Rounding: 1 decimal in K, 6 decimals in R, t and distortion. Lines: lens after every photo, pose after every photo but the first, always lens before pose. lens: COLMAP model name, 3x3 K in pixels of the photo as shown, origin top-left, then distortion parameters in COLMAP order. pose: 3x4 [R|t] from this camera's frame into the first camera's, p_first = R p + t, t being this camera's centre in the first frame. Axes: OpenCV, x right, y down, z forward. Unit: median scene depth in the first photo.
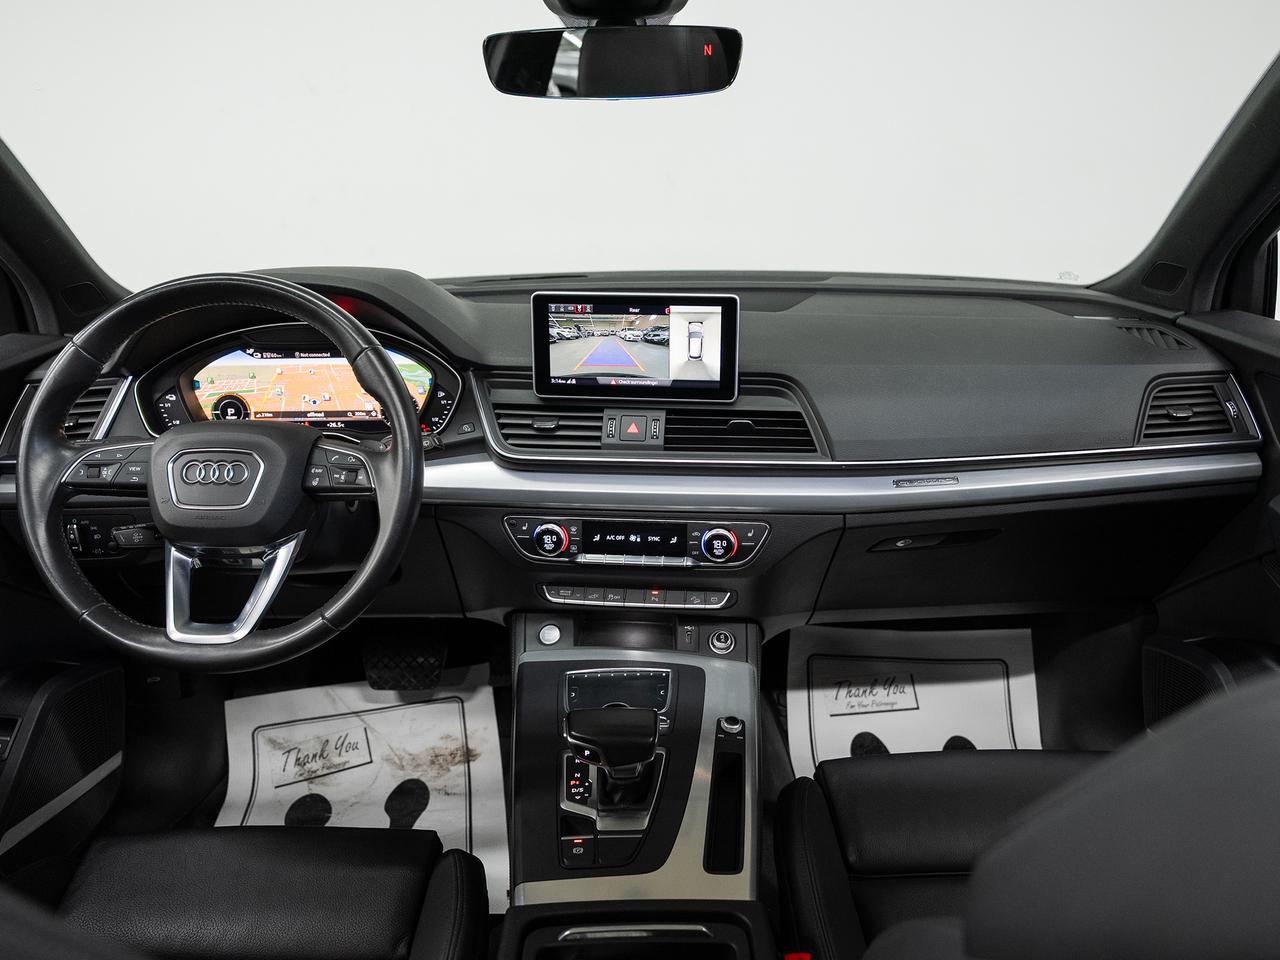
lens RADIAL K [[957.1, 0, 640.0], [0, 957.1, 480.0], [0, 0, 1]] dist [-0.036081, -0.002224]
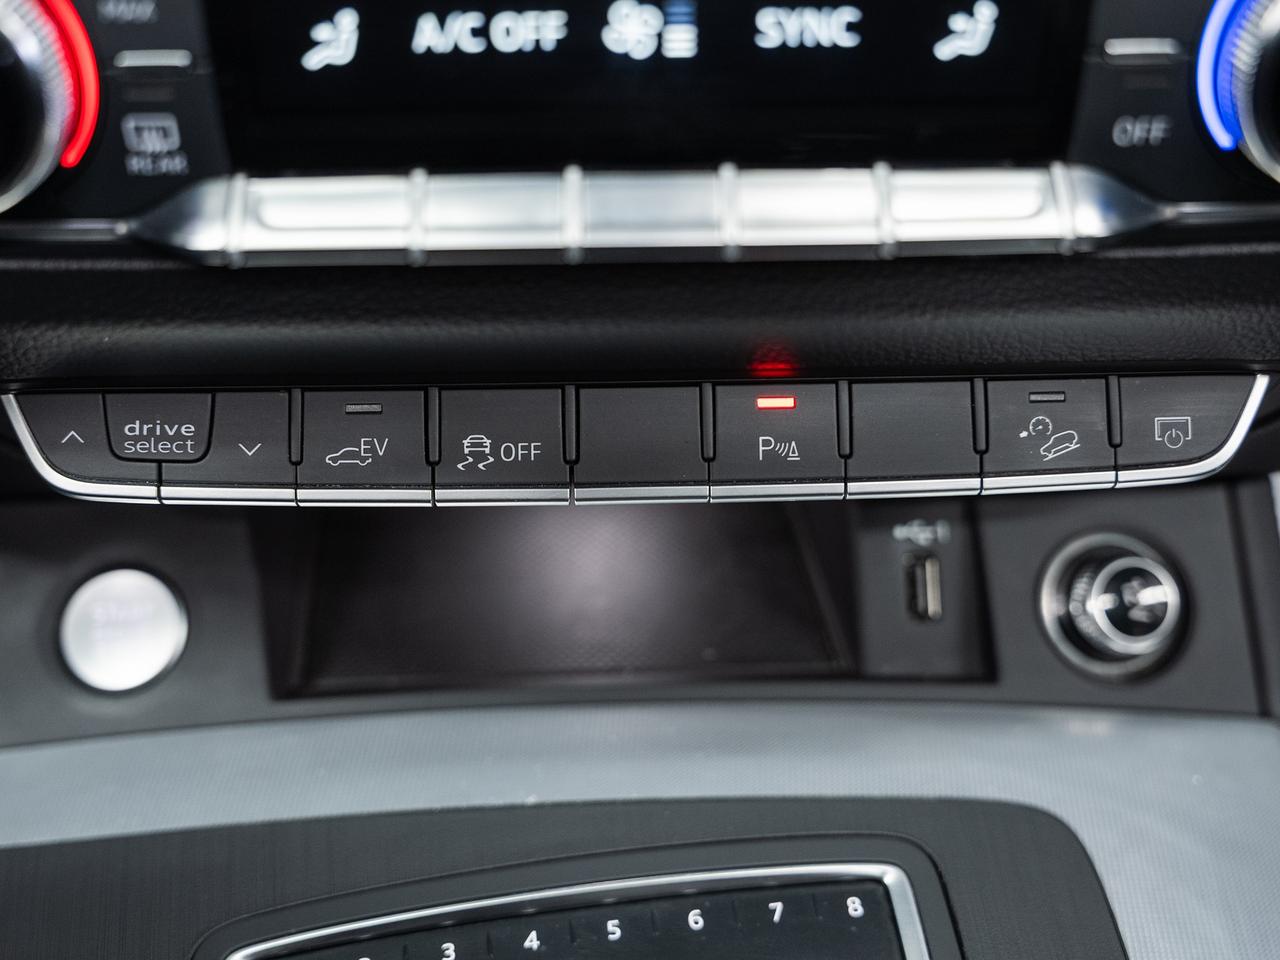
lens RADIAL K [[1445.4, 0, 613.0], [0, 1445.4, 479.7], [0, 0, 1]] dist [0.007189, -0.028627]
pose [[0.989976, -0.088595, 0.109990, -0.035933], [0.038695, 0.919125, 0.392061, 0.041971], [-0.135829, -0.383875, 0.913340, 0.827031]]
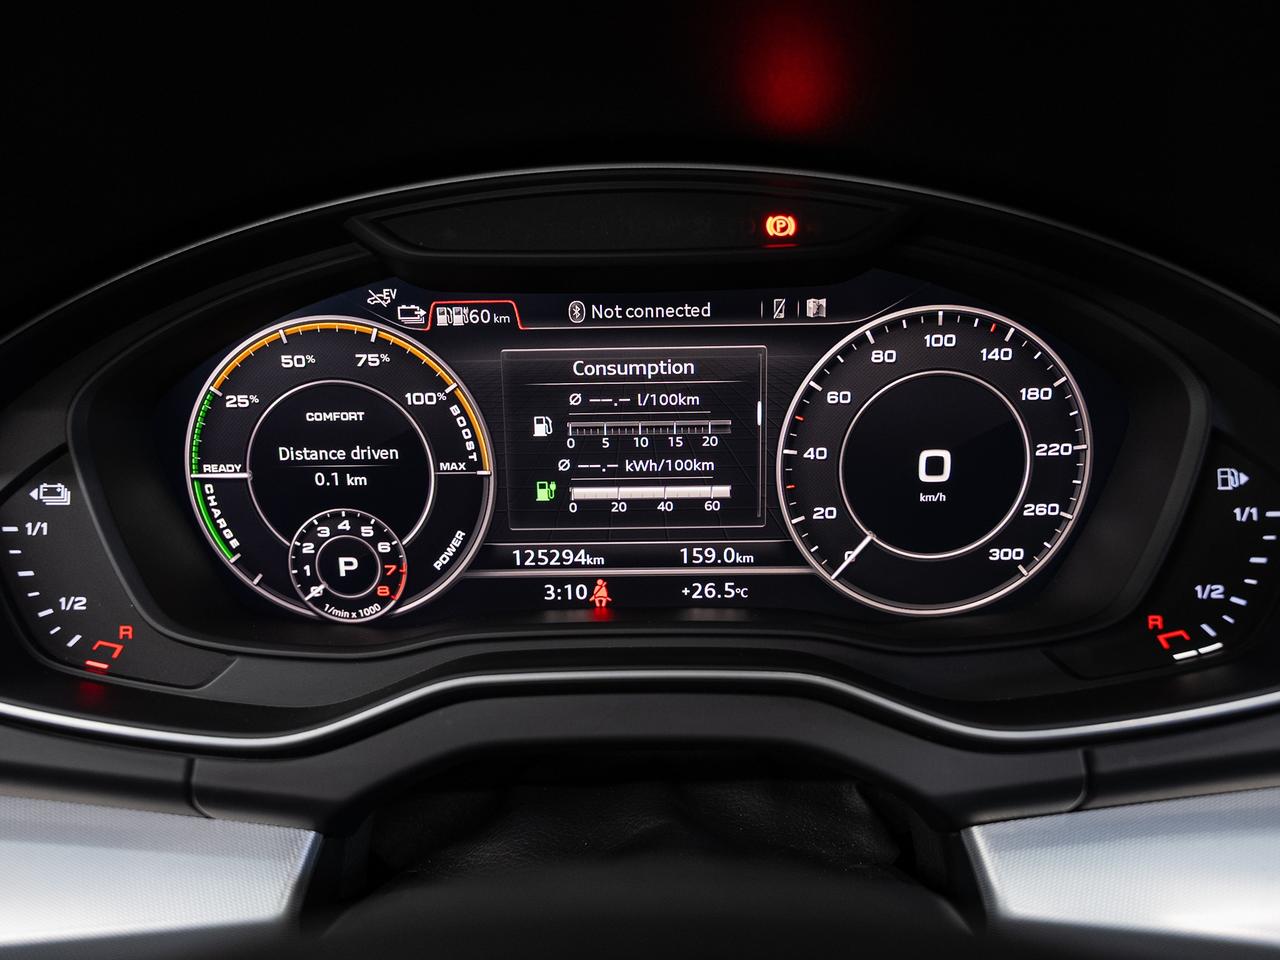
lens RADIAL K [[957.1, 0, 640.0], [0, 957.1, 480.0], [0, 0, 1]] dist [-0.036081, -0.002224]
pose [[0.999785, -0.003136, -0.020492, -0.365717], [0.003082, 0.999992, -0.002642, -0.094872], [0.020500, 0.002579, 0.999787, 0.816890]]
